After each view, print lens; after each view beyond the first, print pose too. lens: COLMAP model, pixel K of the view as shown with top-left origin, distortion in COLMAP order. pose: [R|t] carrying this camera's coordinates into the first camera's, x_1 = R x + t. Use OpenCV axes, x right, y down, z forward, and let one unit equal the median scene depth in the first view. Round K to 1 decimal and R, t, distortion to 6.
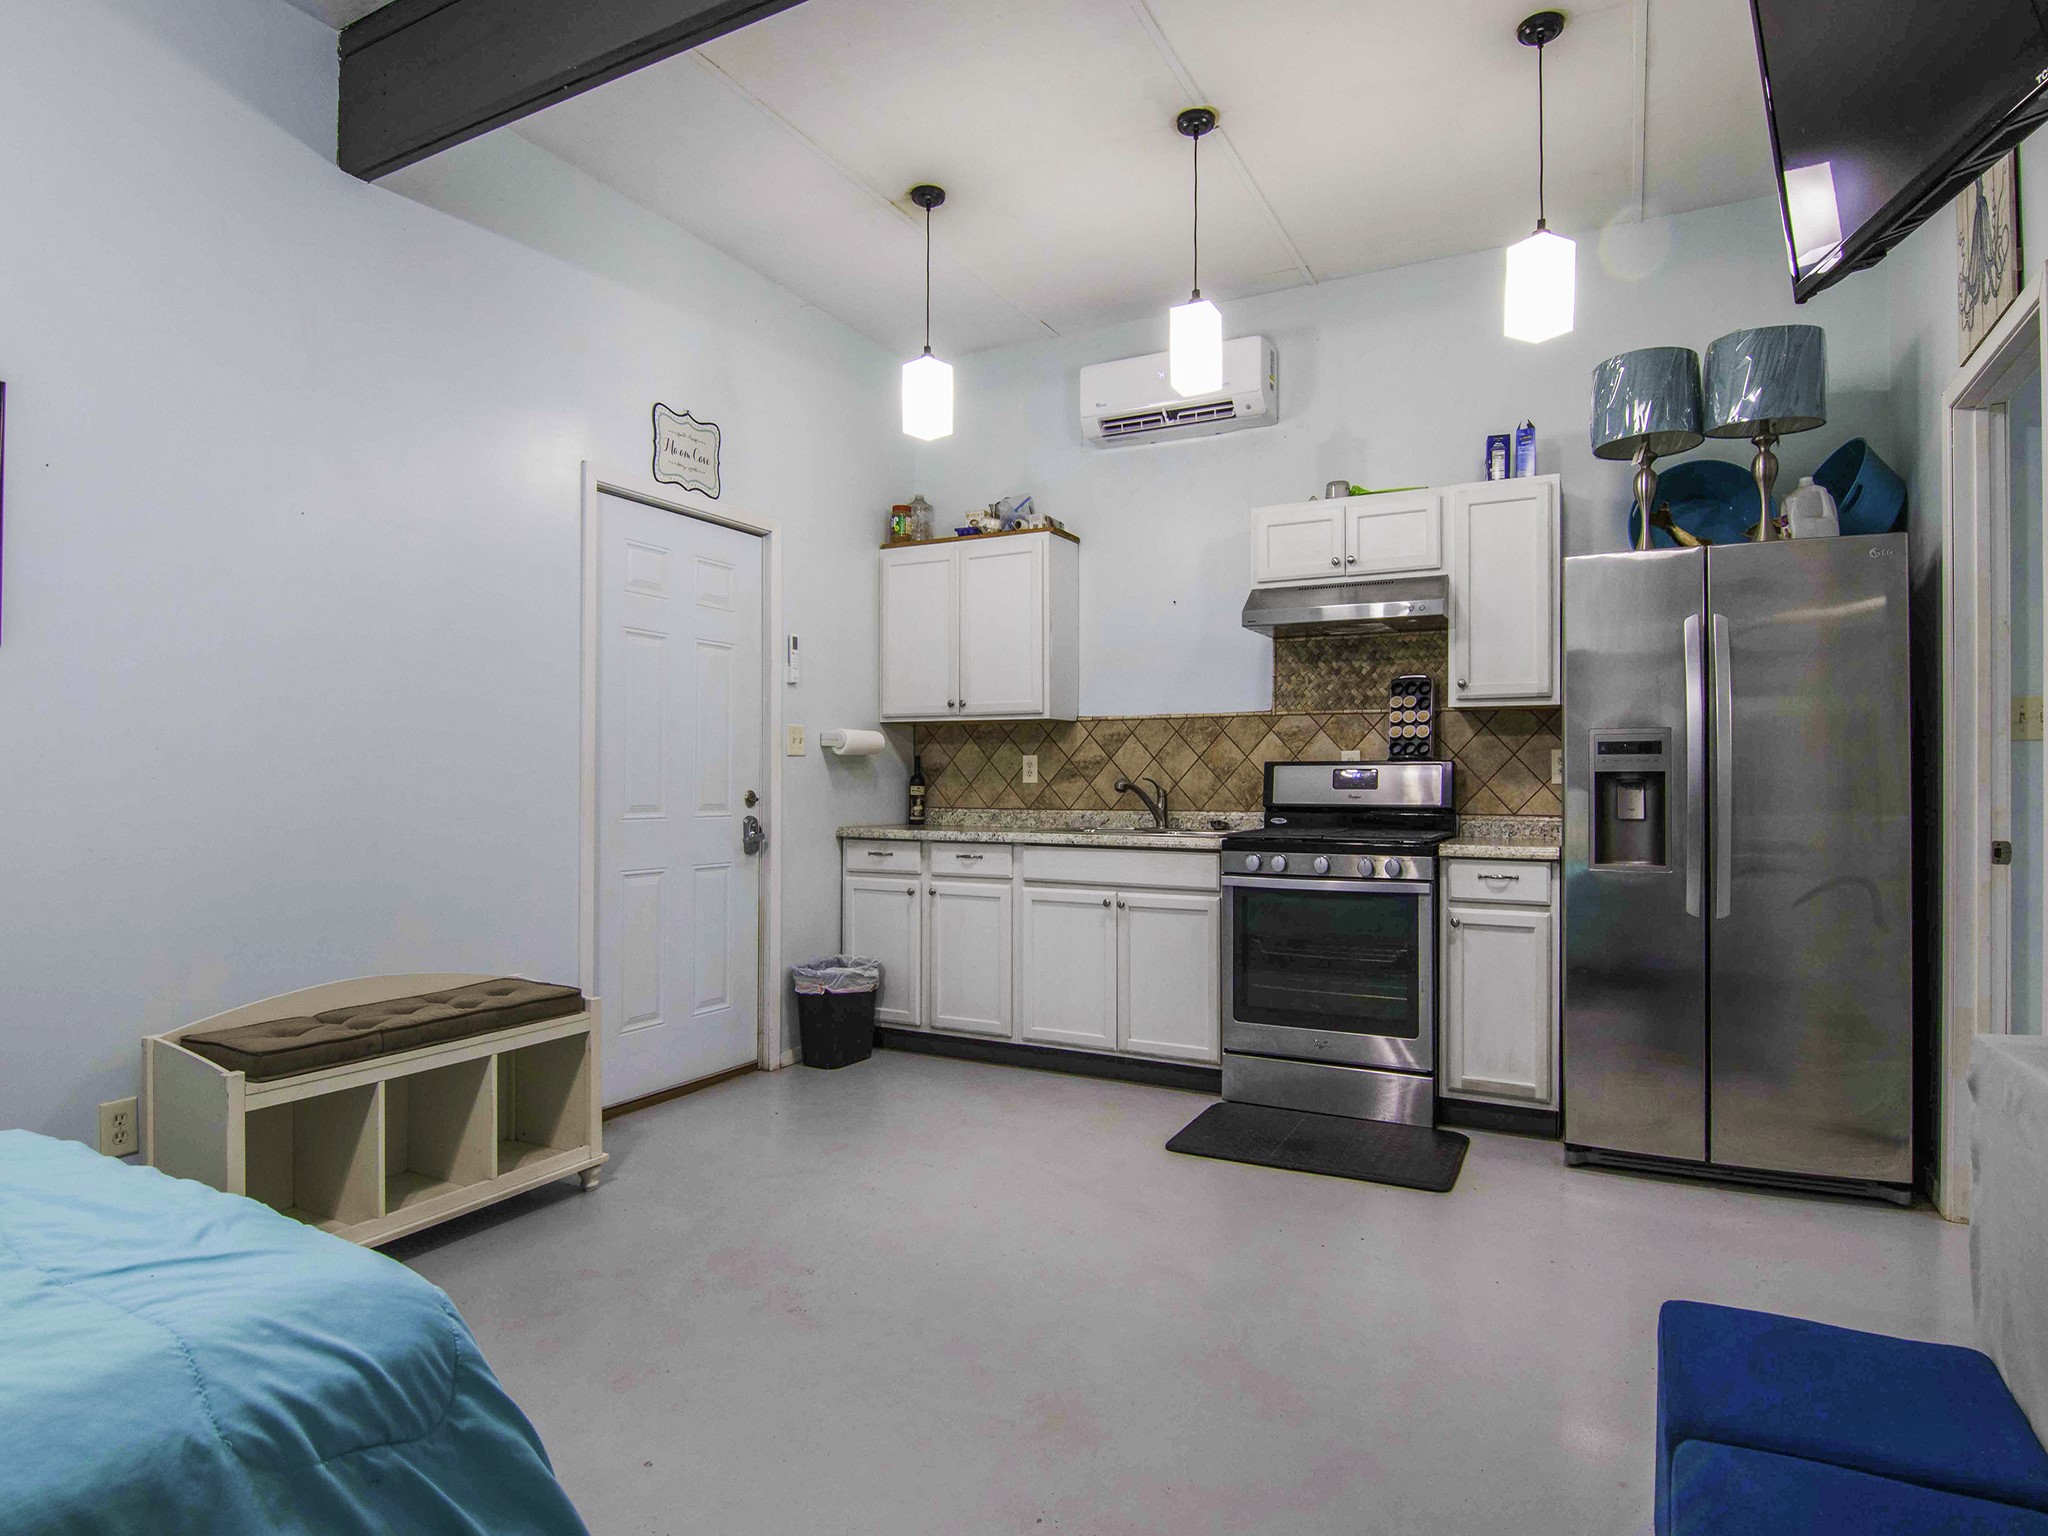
lens RADIAL K [[1123.5, 0, 973.8], [0, 1123.5, 778.9], [0, 0, 1]] dist [-0.001691, -0.021388]
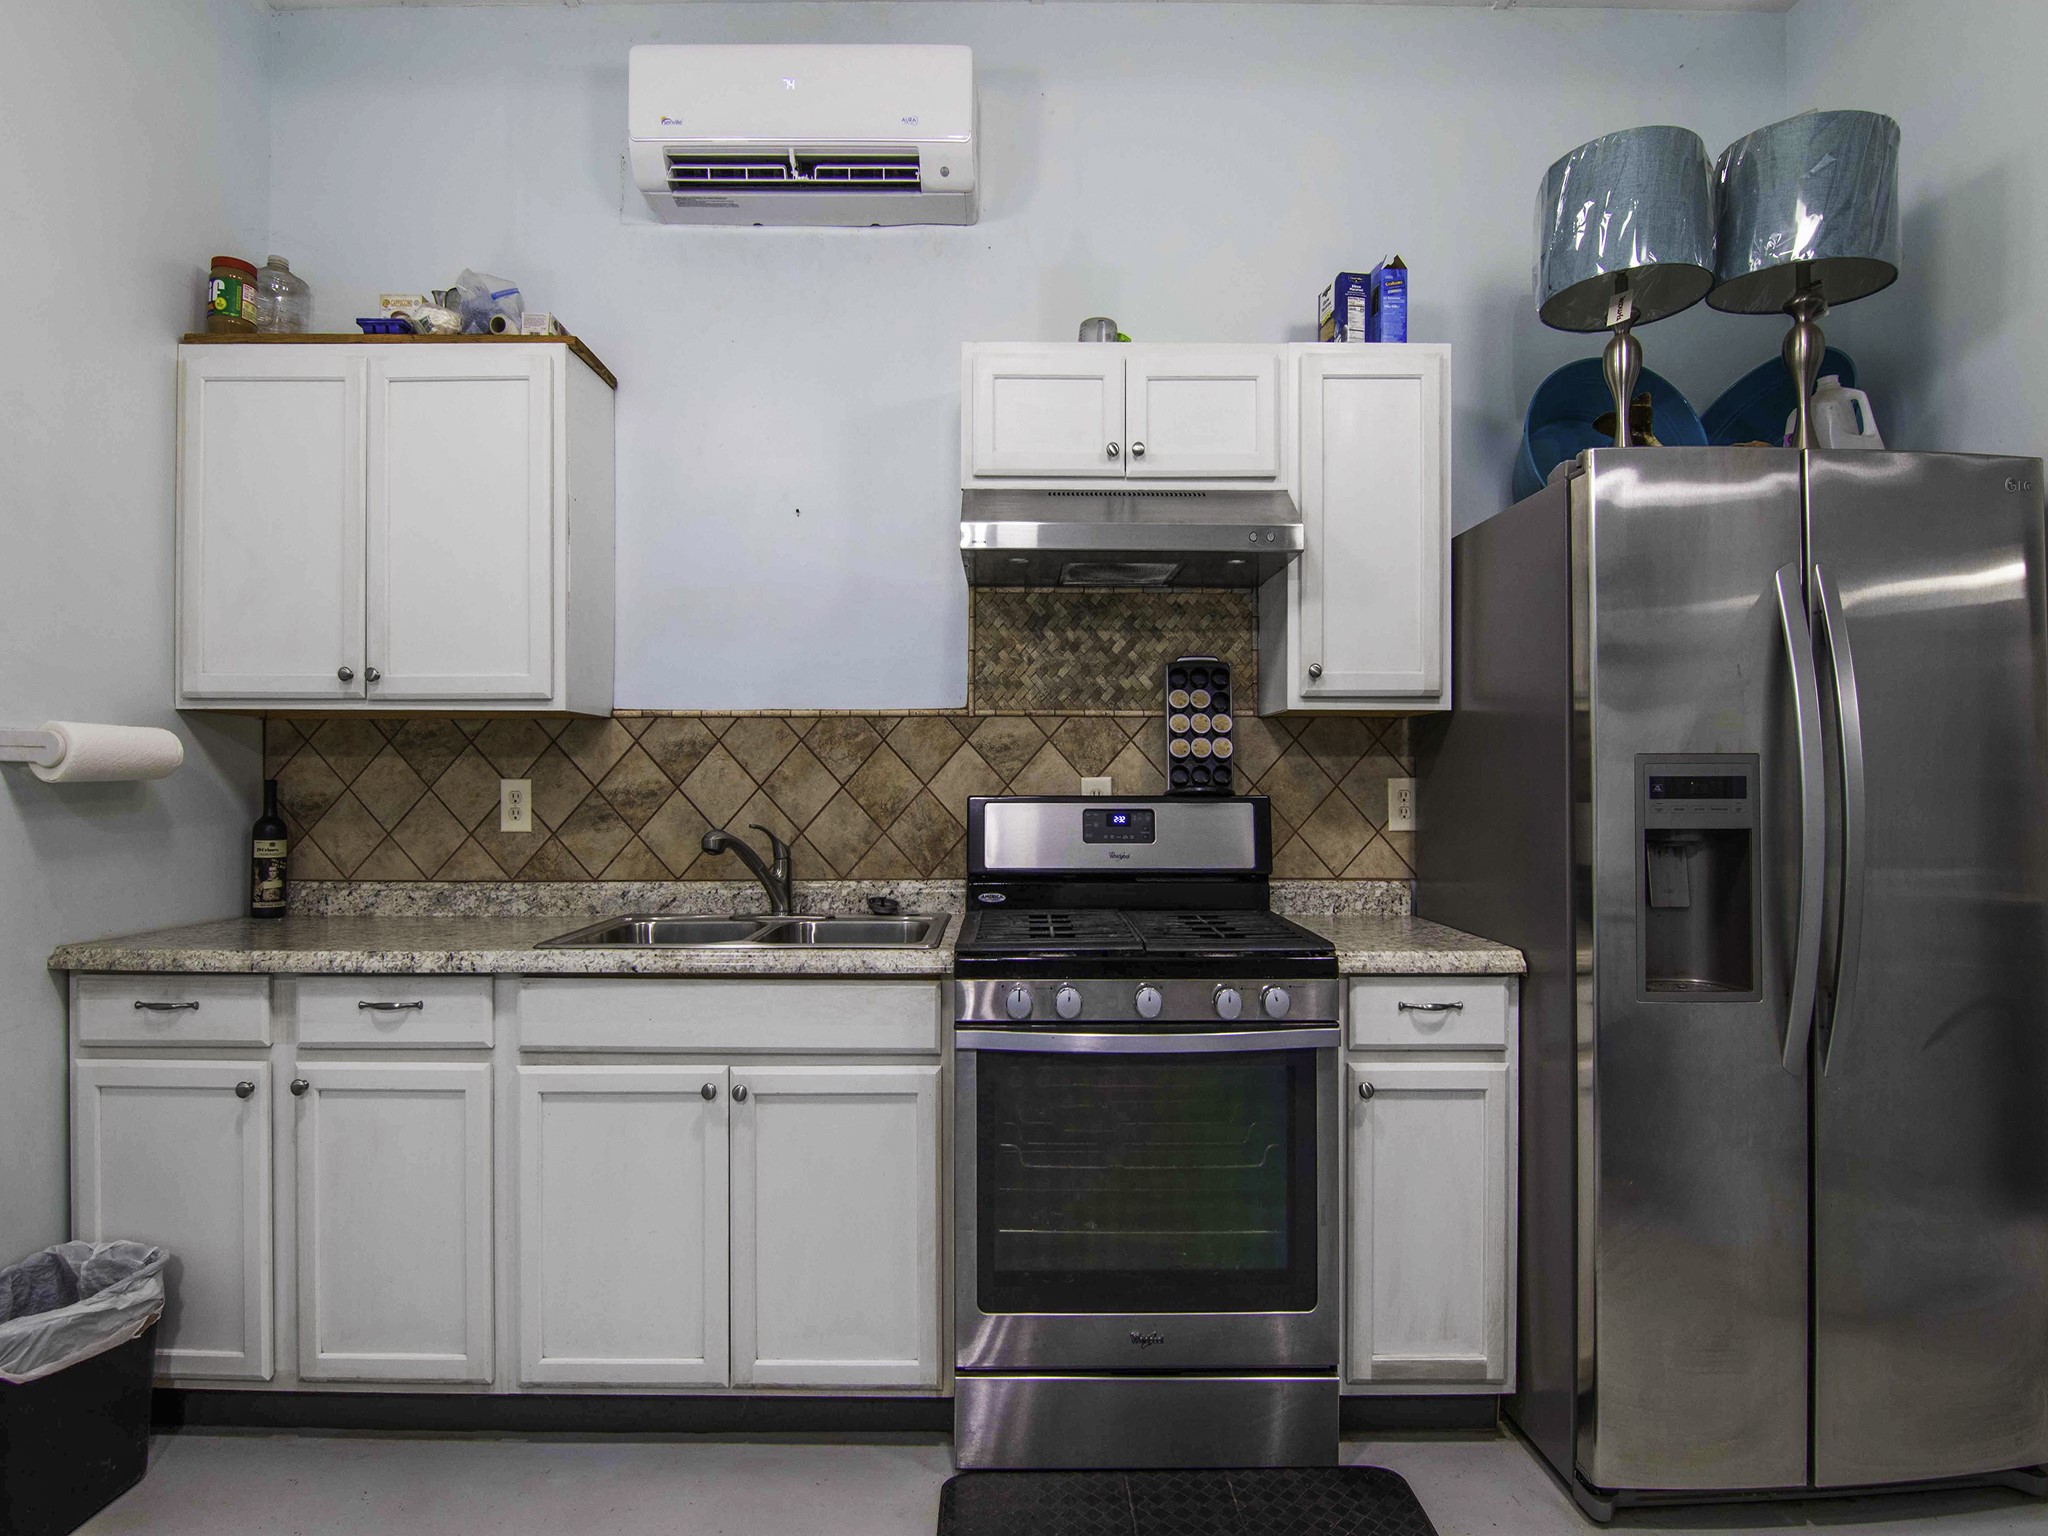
lens RADIAL K [[1123.5, 0, 973.8], [0, 1123.5, 778.9], [0, 0, 1]] dist [-0.001691, -0.021388]
pose [[0.883841, 0.000080, 0.467787, -0.007596], [0.000571, 0.999999, -0.001249, -0.022932], [-0.467787, 0.001371, 0.883840, 0.481647]]
